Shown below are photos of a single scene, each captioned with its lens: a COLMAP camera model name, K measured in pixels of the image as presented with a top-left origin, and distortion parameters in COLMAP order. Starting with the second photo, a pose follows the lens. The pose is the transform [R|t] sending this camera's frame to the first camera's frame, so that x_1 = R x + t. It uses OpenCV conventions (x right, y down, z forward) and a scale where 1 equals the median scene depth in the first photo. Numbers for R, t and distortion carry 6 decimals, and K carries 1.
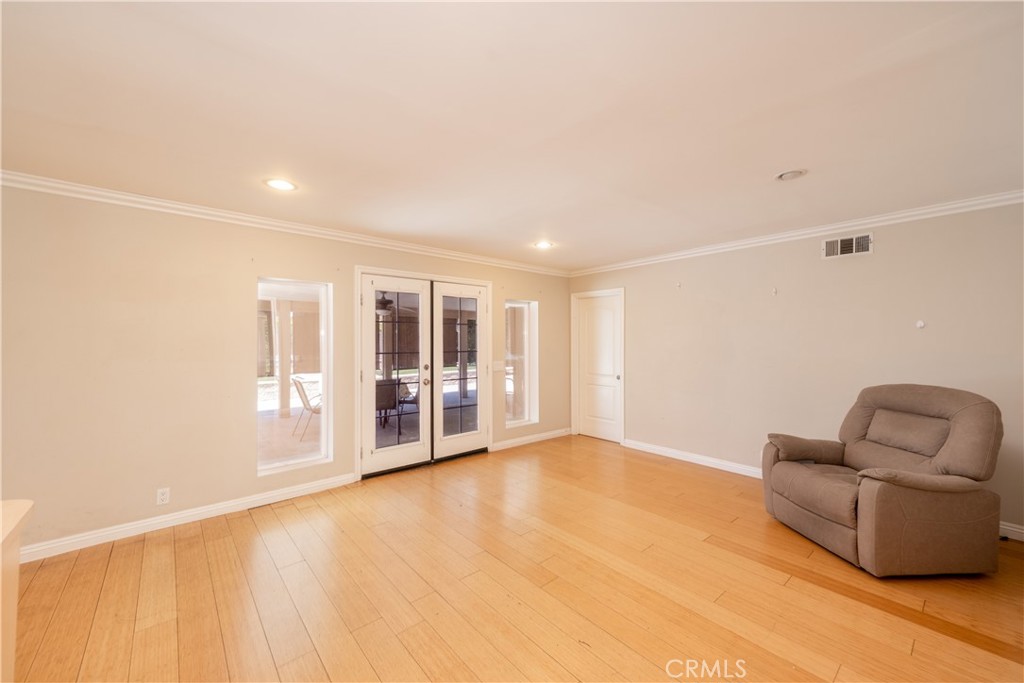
lens RADIAL K [[404.1, 0, 510.4], [0, 404.1, 342.5], [0, 0, 1]] dist [0.002057, 0.002455]
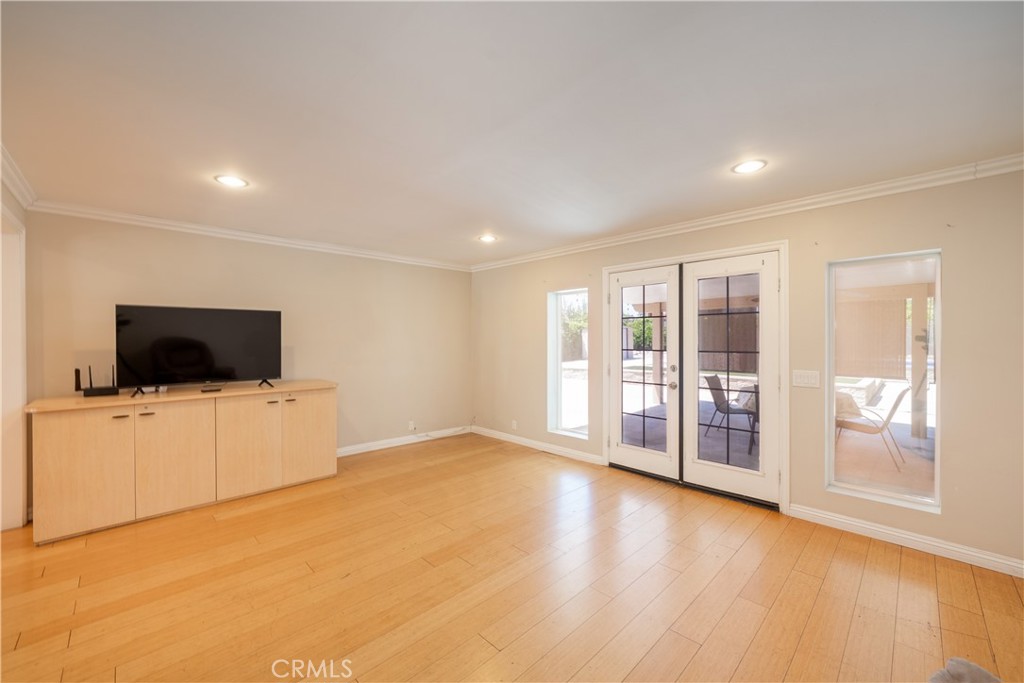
lens RADIAL K [[404.1, 0, 502.2], [0, 404.1, 343.7], [0, 0, 1]] dist [0.002057, 0.002455]
pose [[0.032456, 0.021114, -0.999250, 0.625960], [0.010526, 0.999714, 0.021466, -0.012025], [0.999418, -0.011215, 0.032224, 0.616575]]
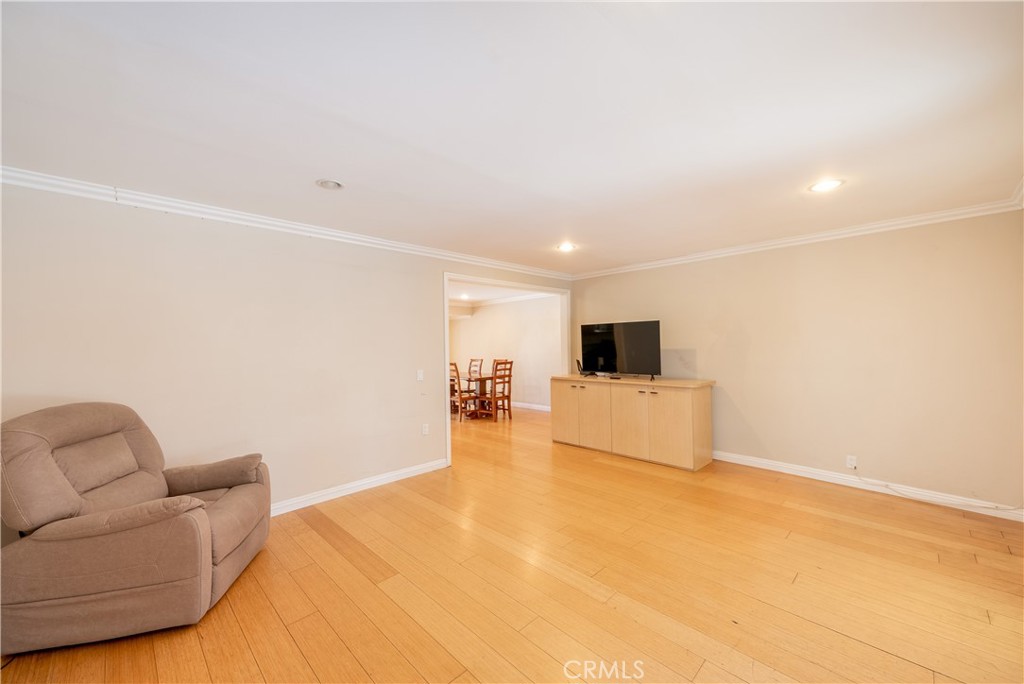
lens RADIAL K [[404.1, 0, 512.2], [0, 404.1, 341.6], [0, 0, 1]] dist [0.002057, 0.002455]
pose [[-0.999523, 0.027361, -0.014324, 0.157363], [0.027554, 0.999530, -0.013435, -0.008778], [0.013950, -0.013824, -0.999807, 1.223303]]
